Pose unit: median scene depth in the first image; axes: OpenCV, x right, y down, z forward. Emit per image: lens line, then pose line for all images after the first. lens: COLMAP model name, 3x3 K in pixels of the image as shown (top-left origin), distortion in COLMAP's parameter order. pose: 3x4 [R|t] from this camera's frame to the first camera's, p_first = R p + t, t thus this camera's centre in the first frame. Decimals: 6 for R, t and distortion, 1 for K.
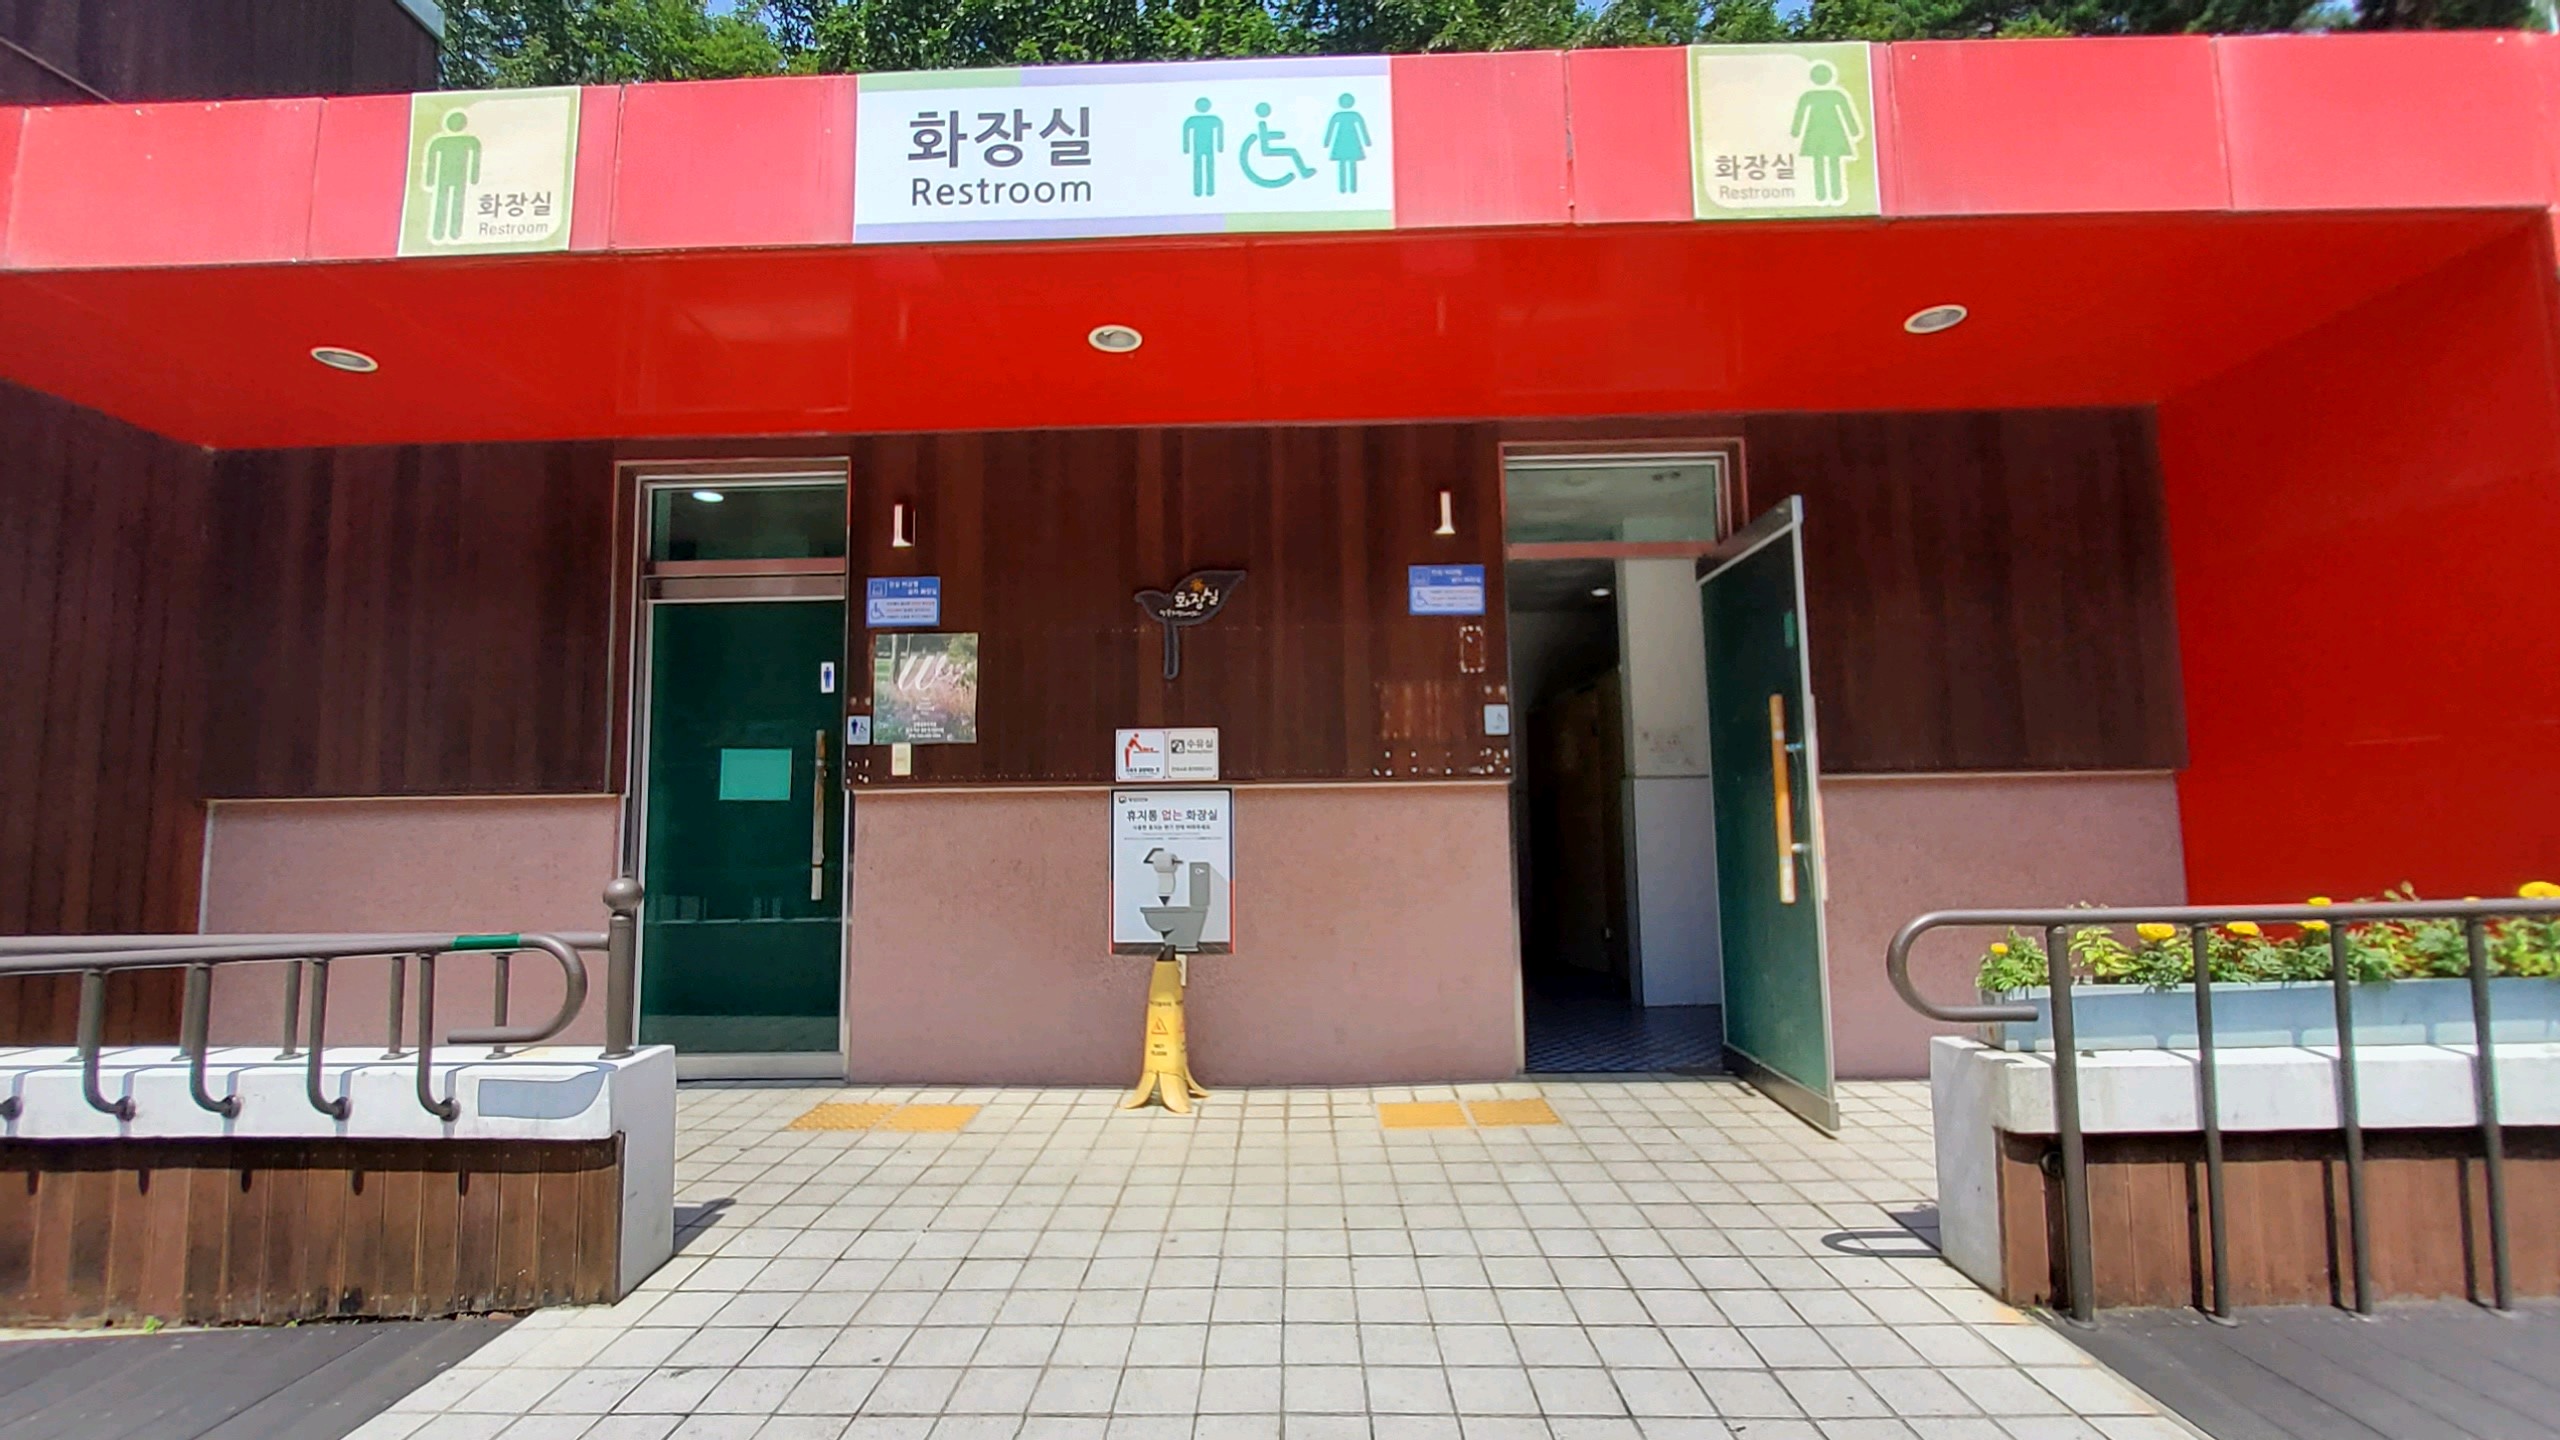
lens RADIAL K [[989.4, 0, 1293.7], [0, 989.4, 761.3], [0, 0, 1]] dist [0.001749, 0.000947]
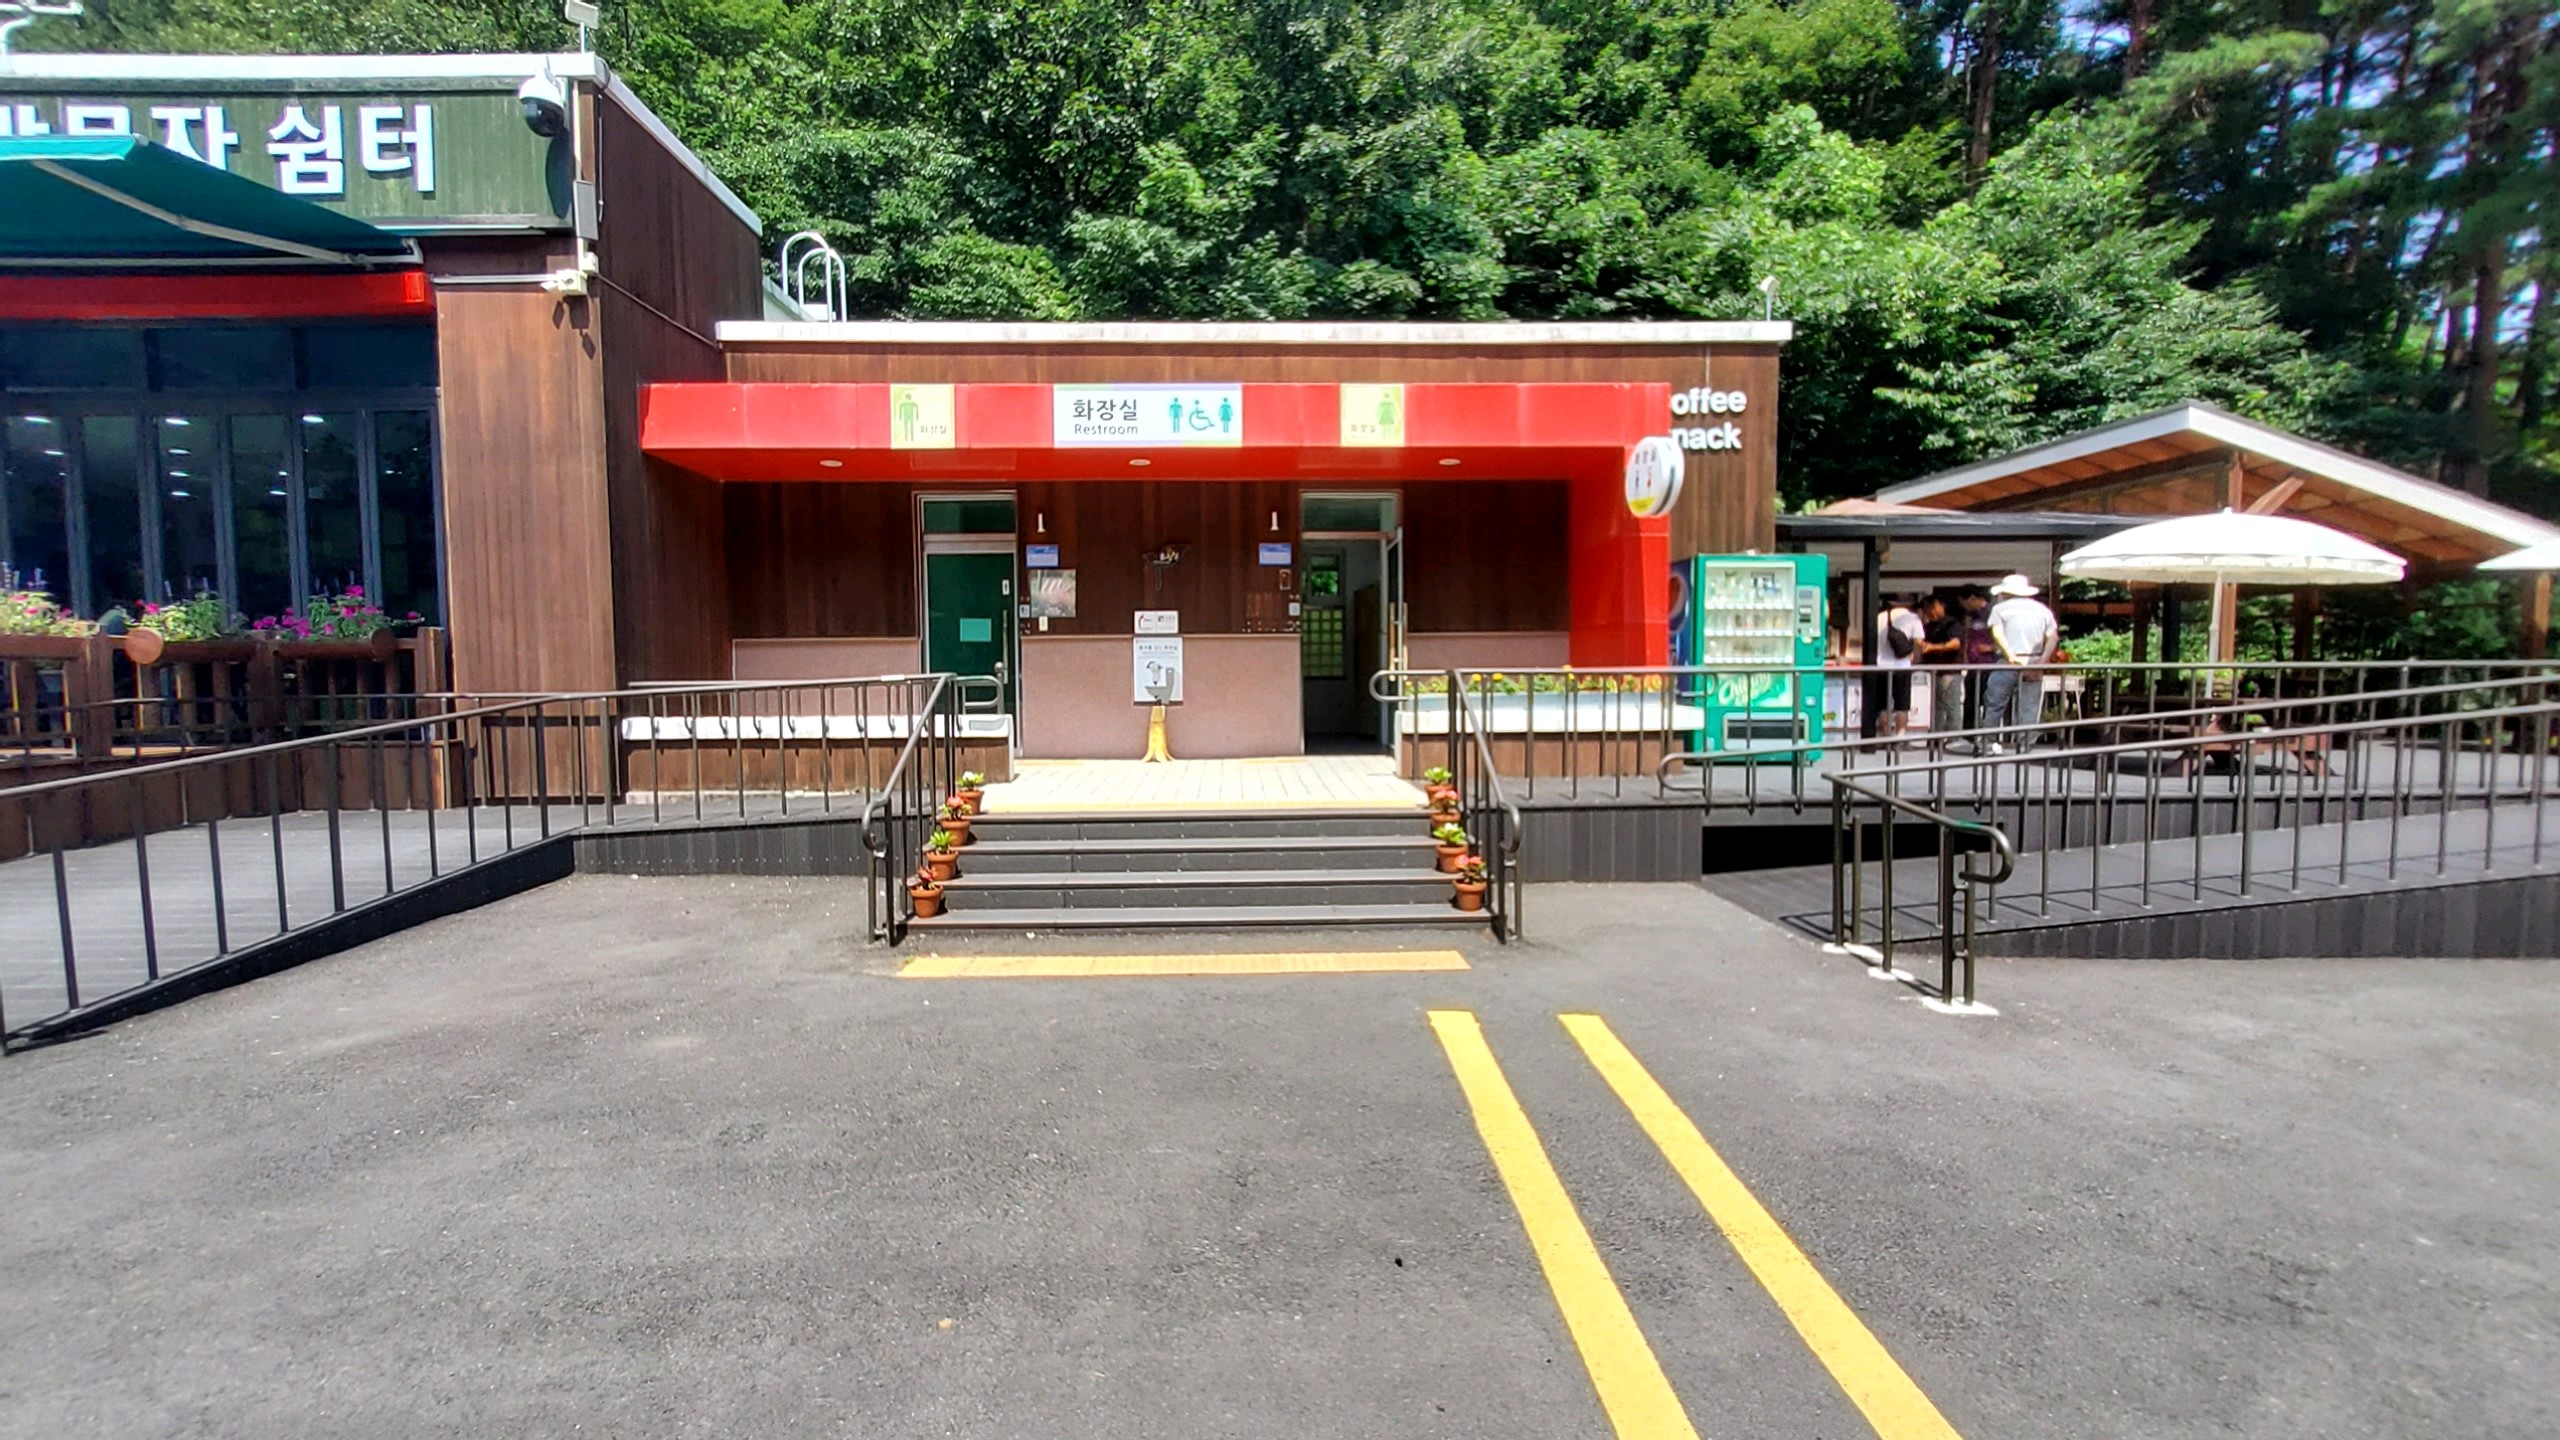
lens RADIAL K [[989.4, 0, 1267.5], [0, 989.4, 716.2], [0, 0, 1]] dist [0.001749, 0.000947]
pose [[0.999282, 0.004505, 0.037622, 0.050119], [-0.008420, 0.994482, 0.104570, -0.033857], [-0.036943, -0.104811, 0.993806, -1.393864]]
